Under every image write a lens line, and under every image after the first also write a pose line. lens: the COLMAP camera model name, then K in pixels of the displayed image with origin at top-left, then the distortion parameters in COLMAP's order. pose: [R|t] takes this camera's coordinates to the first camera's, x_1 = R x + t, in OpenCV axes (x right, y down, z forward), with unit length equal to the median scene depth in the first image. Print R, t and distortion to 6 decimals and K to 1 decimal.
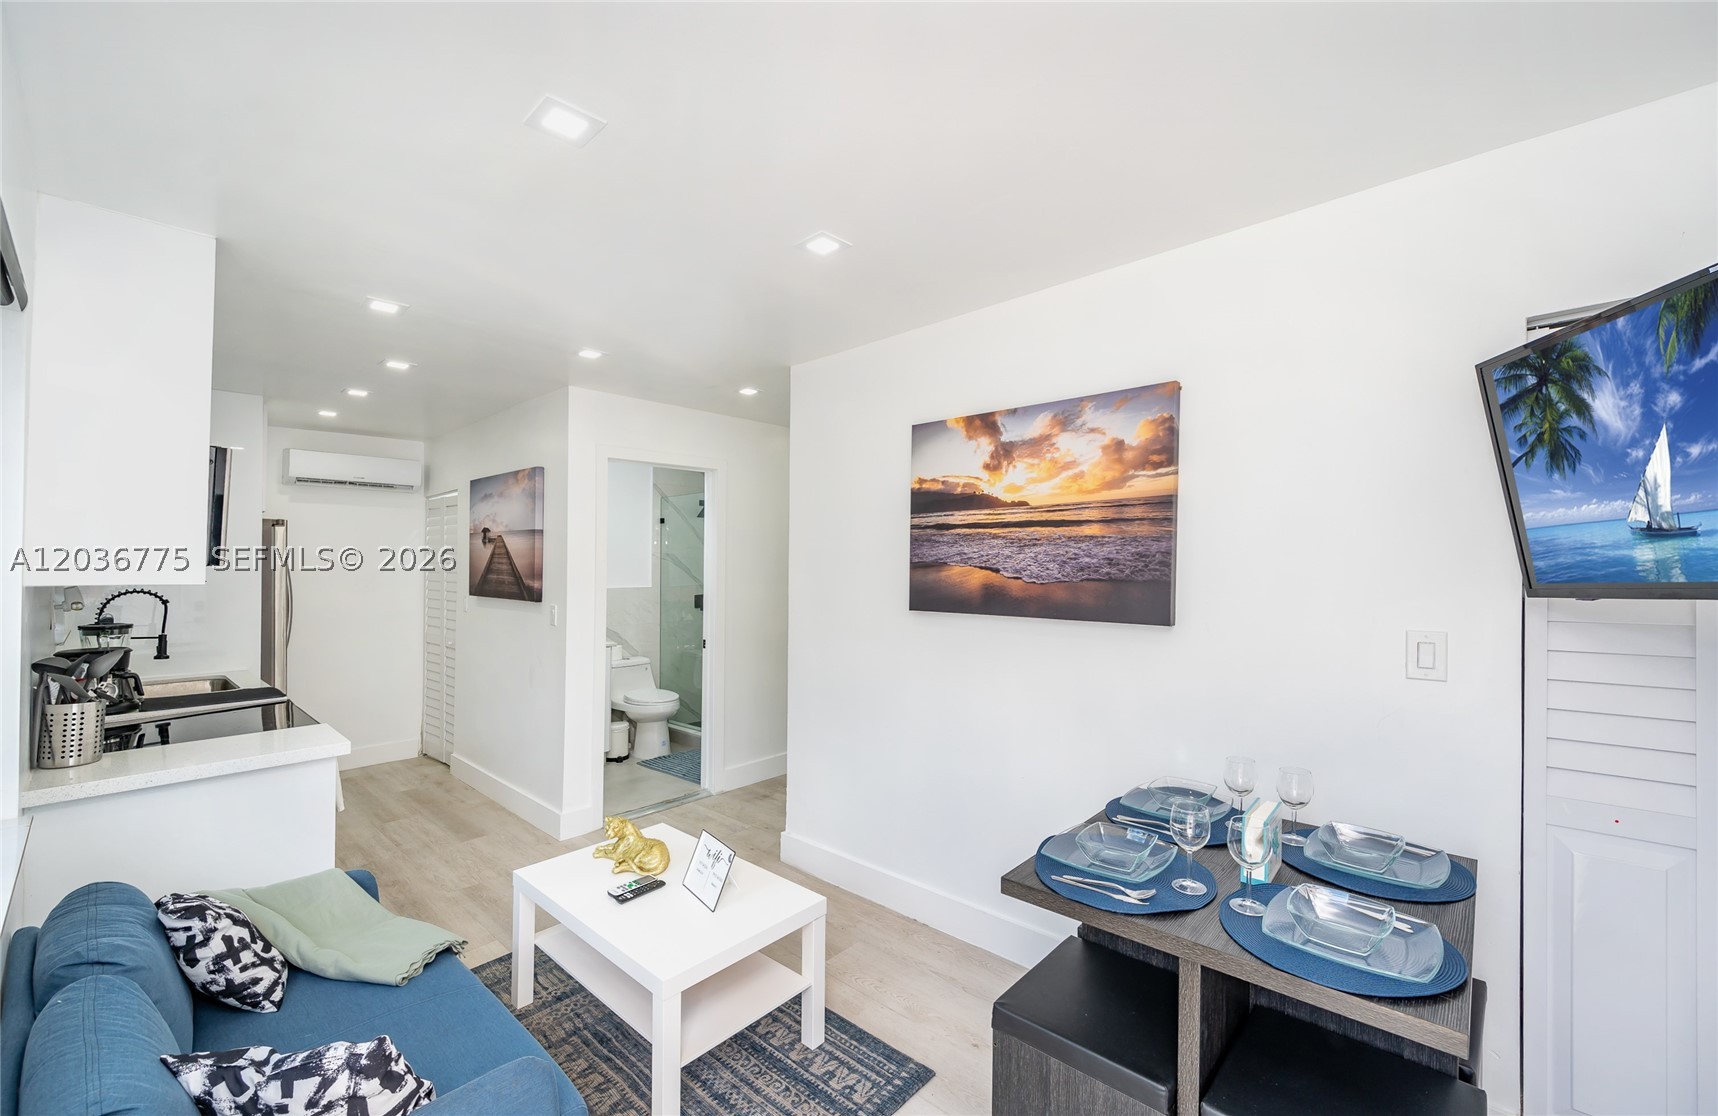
lens RADIAL K [[703.7, 0, 910.8], [0, 703.7, 549.7], [0, 0, 1]] dist [-0.011597, 0.000997]
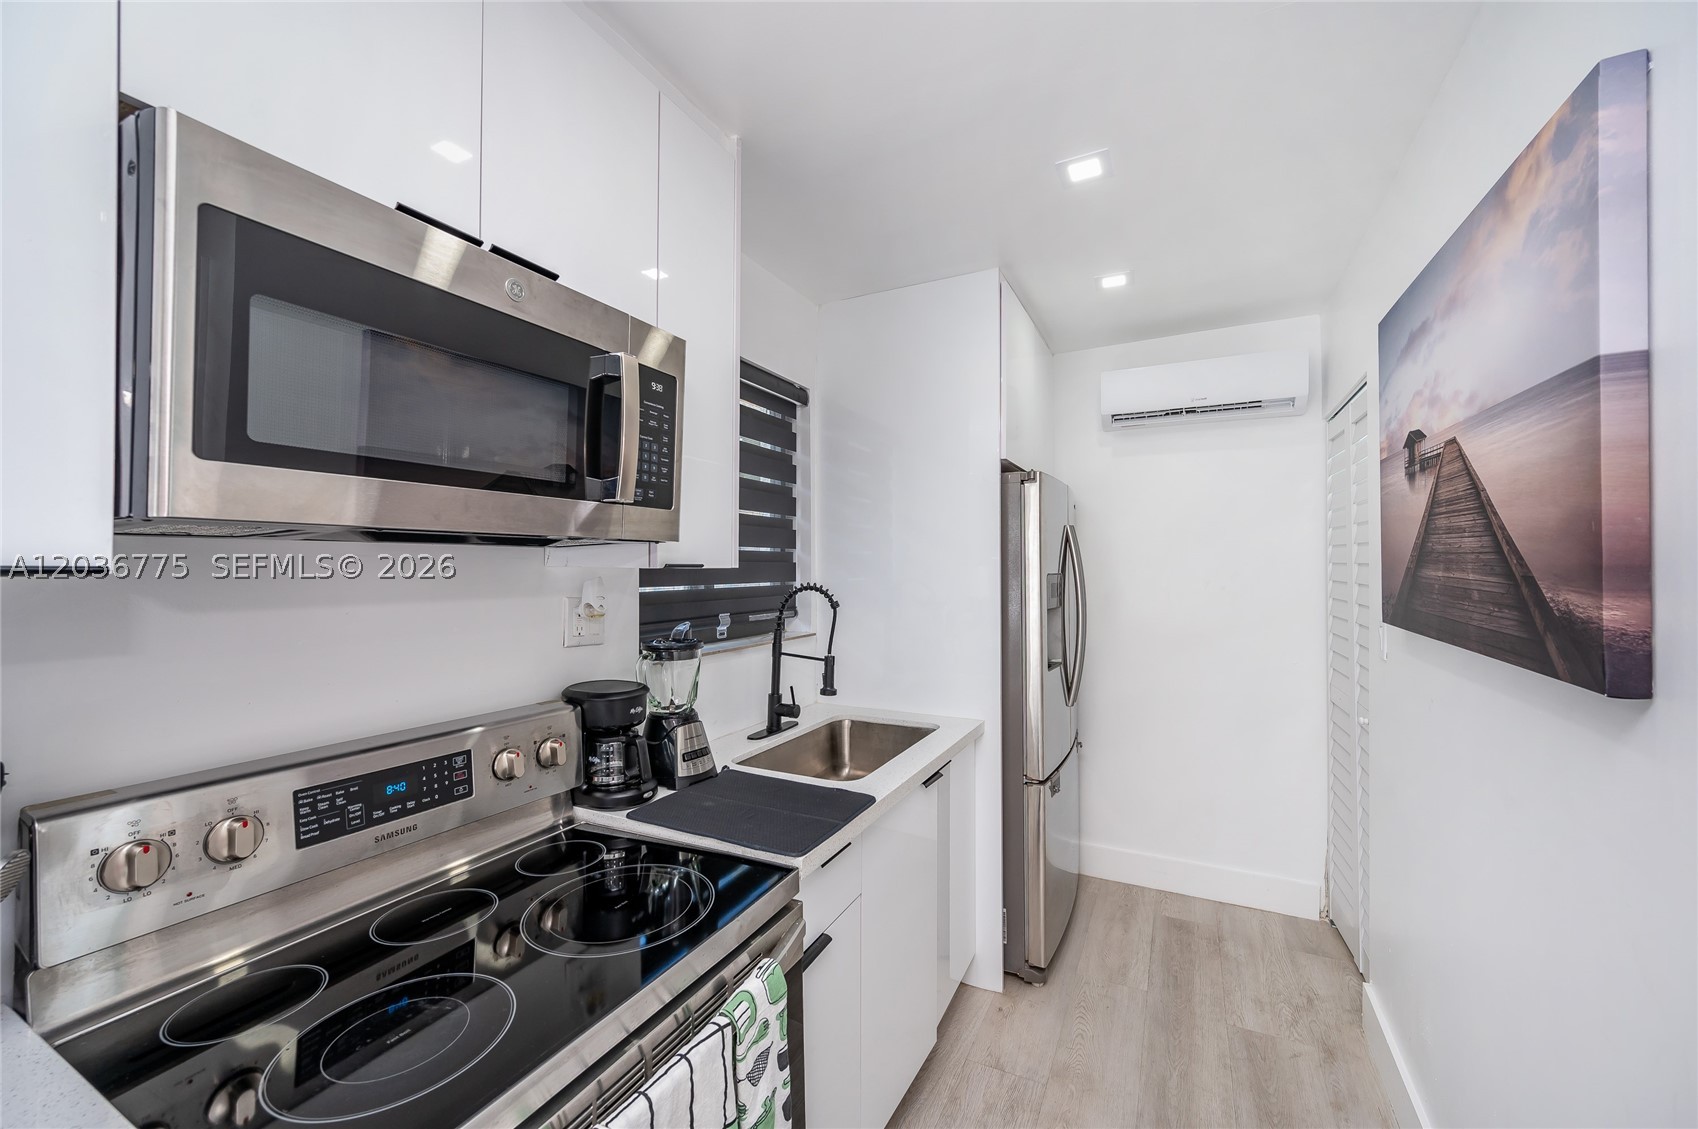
lens RADIAL K [[678.9, 0, 847.8], [0, 678.9, 557.6], [0, 0, 1]] dist [0.001953, 0.000517]
pose [[0.231481, -0.006179, -0.972820, -0.529039], [0.023235, 0.999730, -0.000821, 0.037267], [0.972562, -0.022413, 0.231562, 0.994105]]
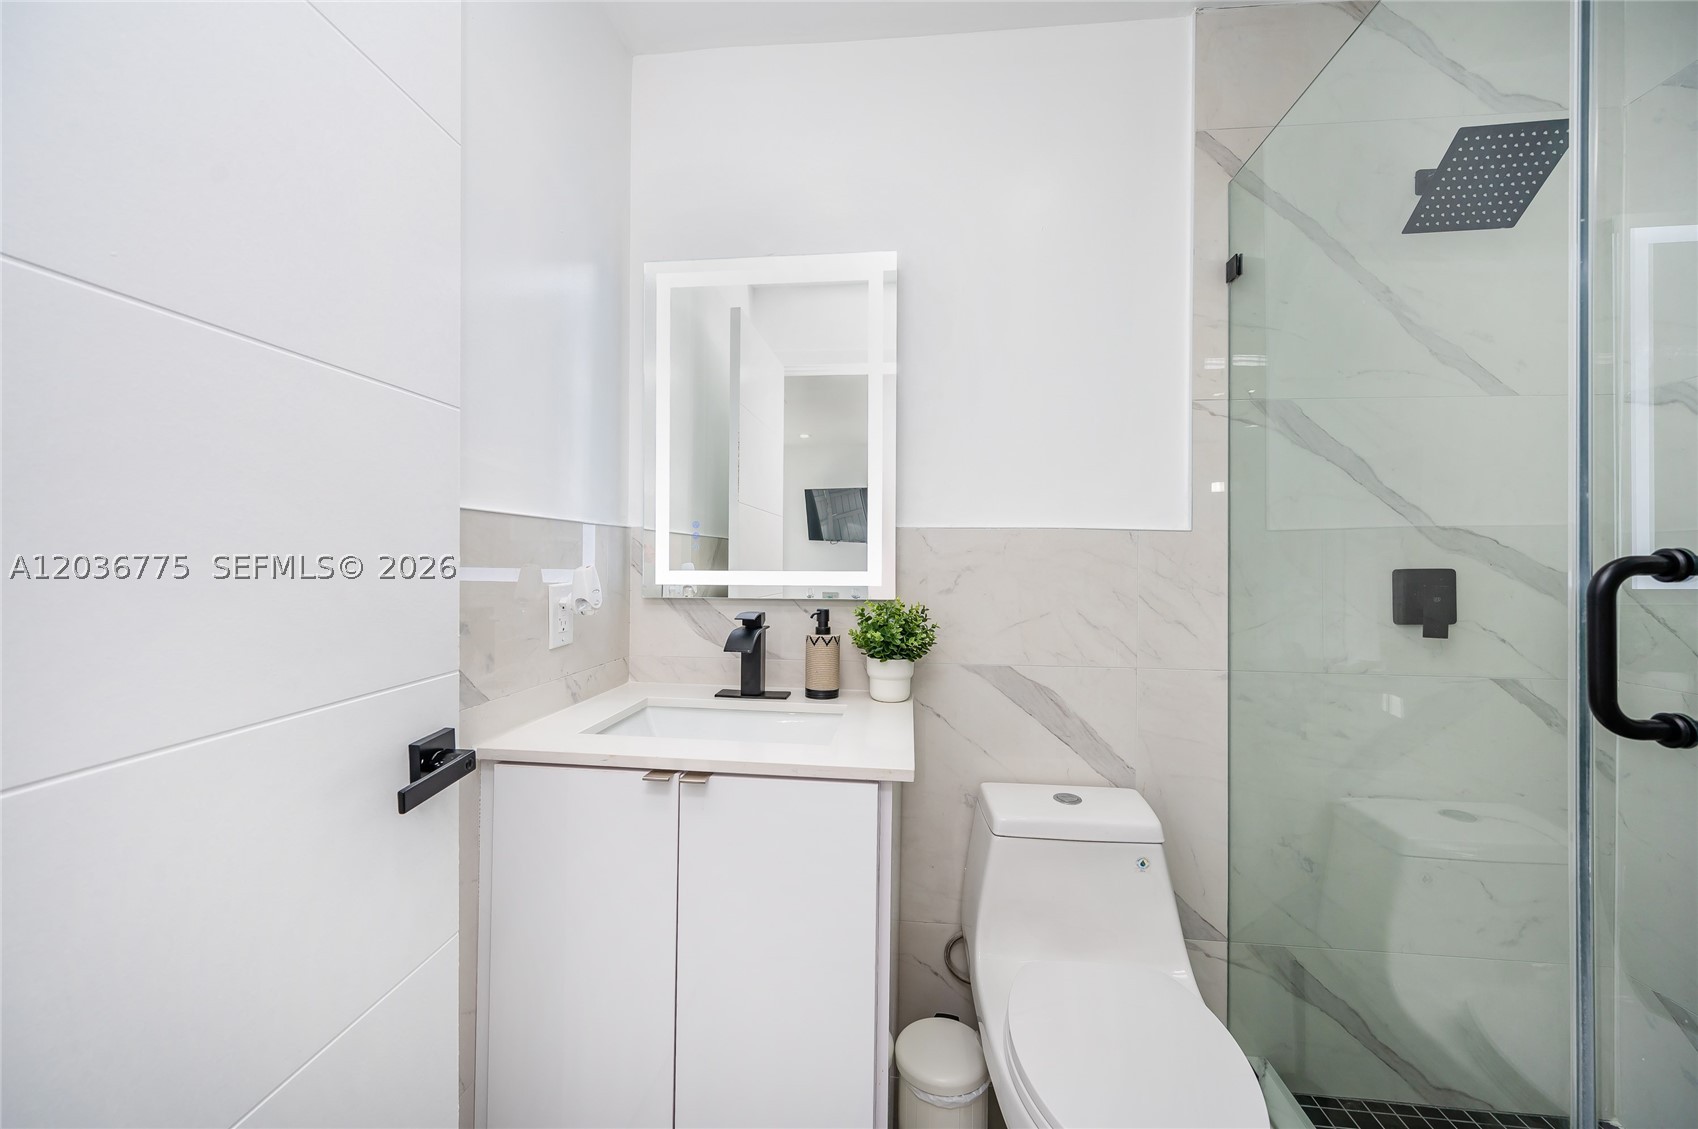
lens RADIAL K [[678.9, 0, 844.9], [0, 678.9, 547.0], [0, 0, 1]] dist [0.001953, 0.000517]
pose [[0.555872, -0.002274, -0.831265, -0.462936], [0.004531, 0.999990, 0.000294, 0.119410], [0.831255, -0.003930, 0.555877, 1.511243]]
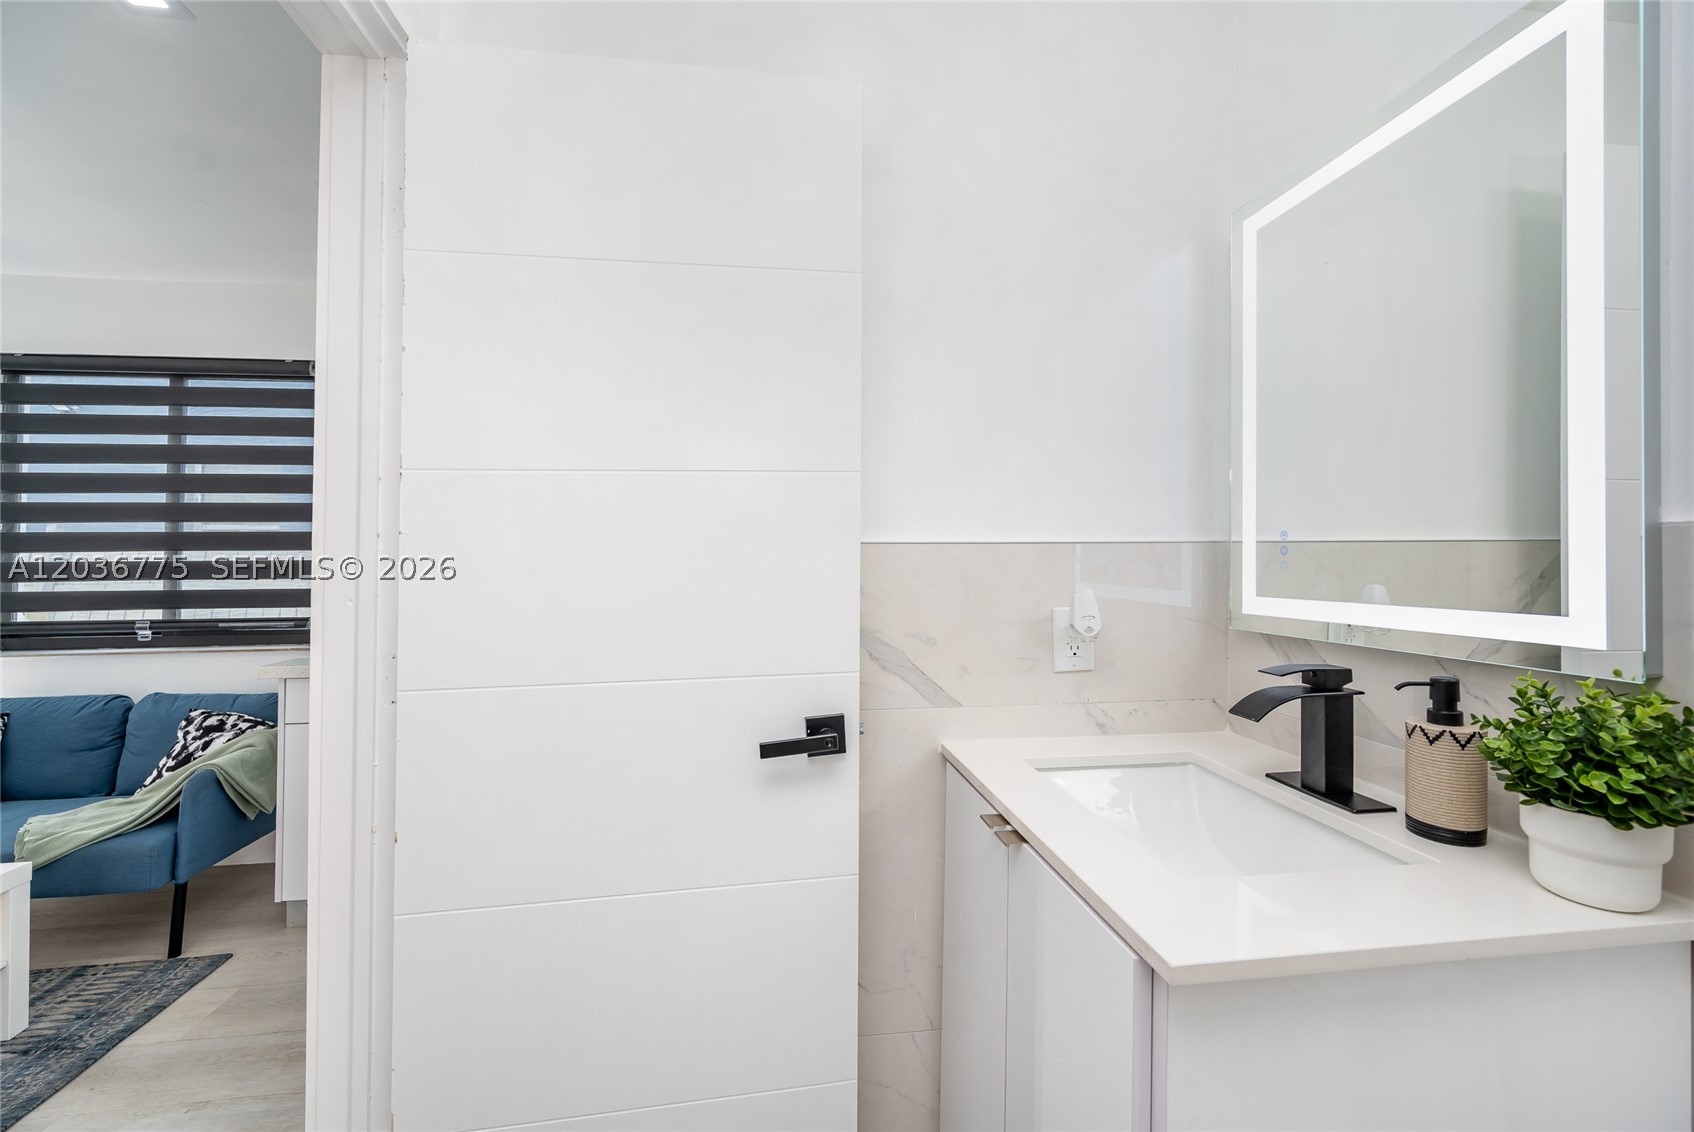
lens RADIAL K [[689.9, 0, 835.1], [0, 689.9, 548.4], [0, 0, 1]] dist [-0.004217, 0.000880]
pose [[-0.693794, -0.003853, -0.720164, -0.528967], [0.020201, 0.999488, -0.024809, 0.111939], [0.719890, -0.031761, -0.693361, 1.890546]]
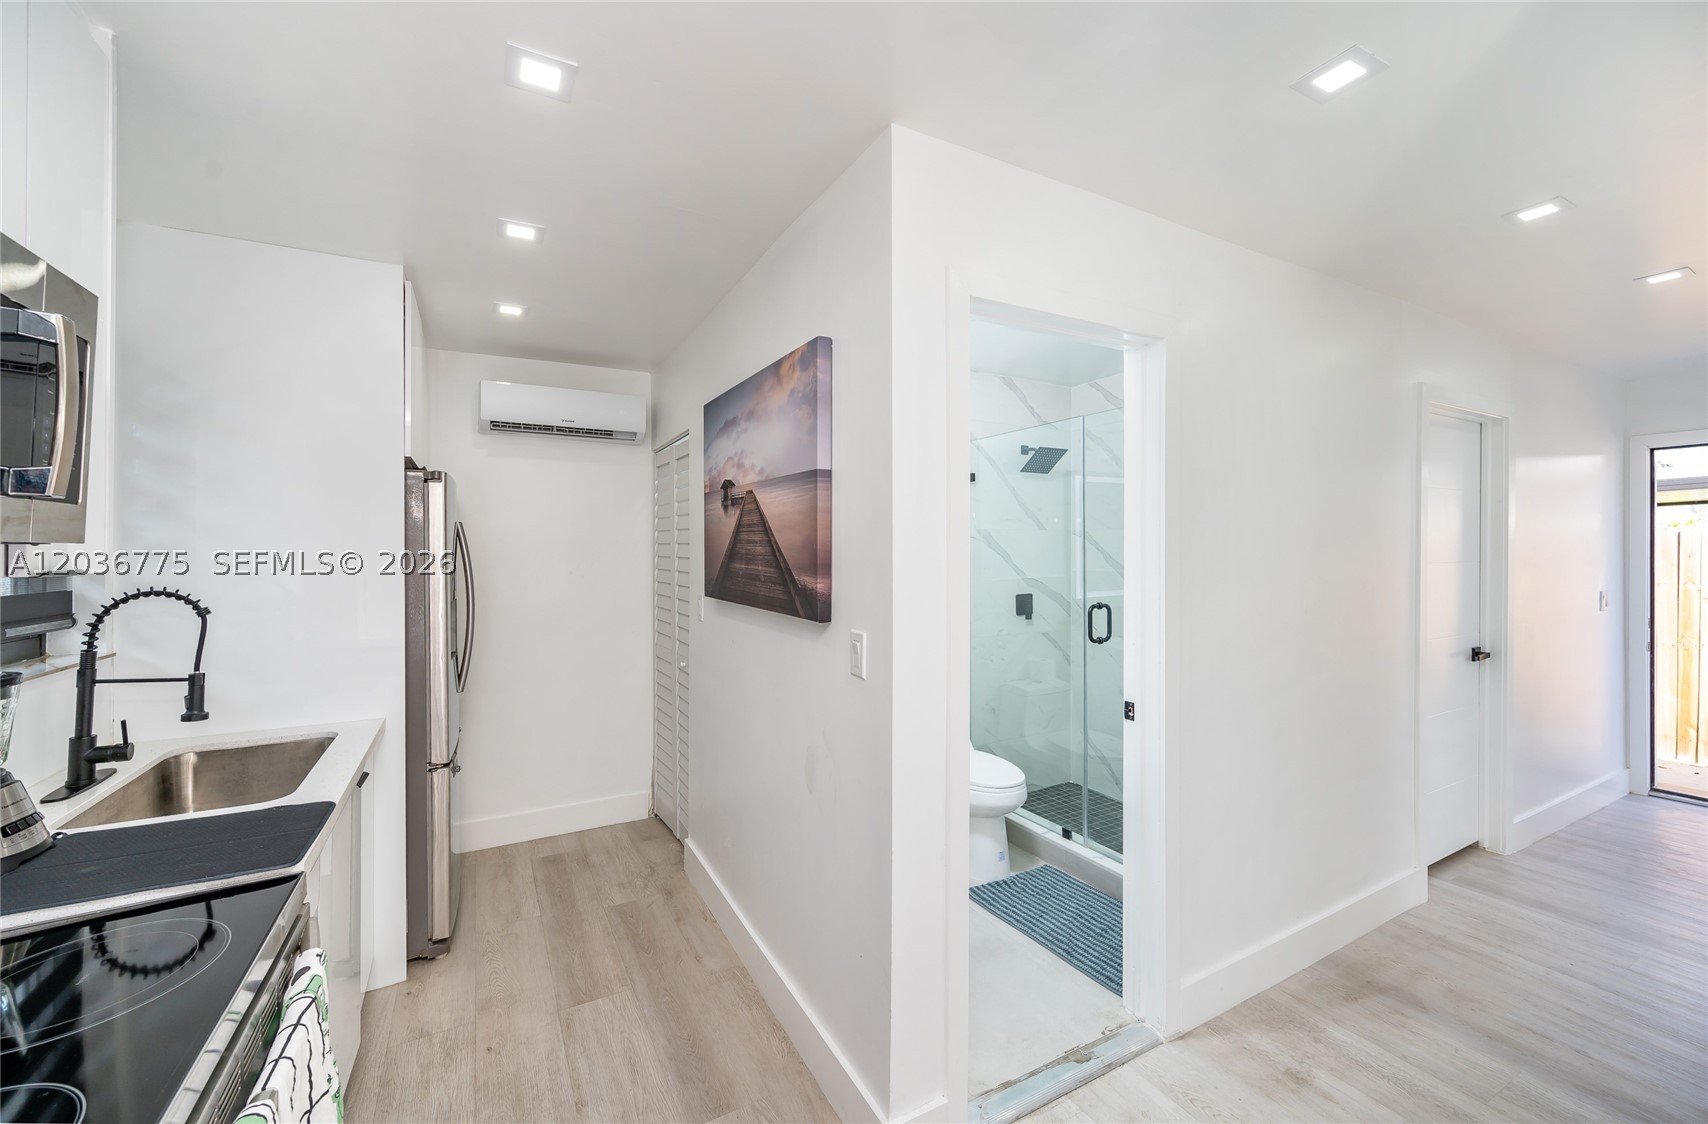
lens RADIAL K [[682.9, 0, 856.1], [0, 682.9, 549.0], [0, 0, 1]] dist [0.001953, 0.000517]
pose [[0.935237, 0.002396, -0.354014, -0.474133], [0.005531, 0.999756, 0.021379, 0.020385], [0.353979, -0.021952, 0.934996, 0.784756]]
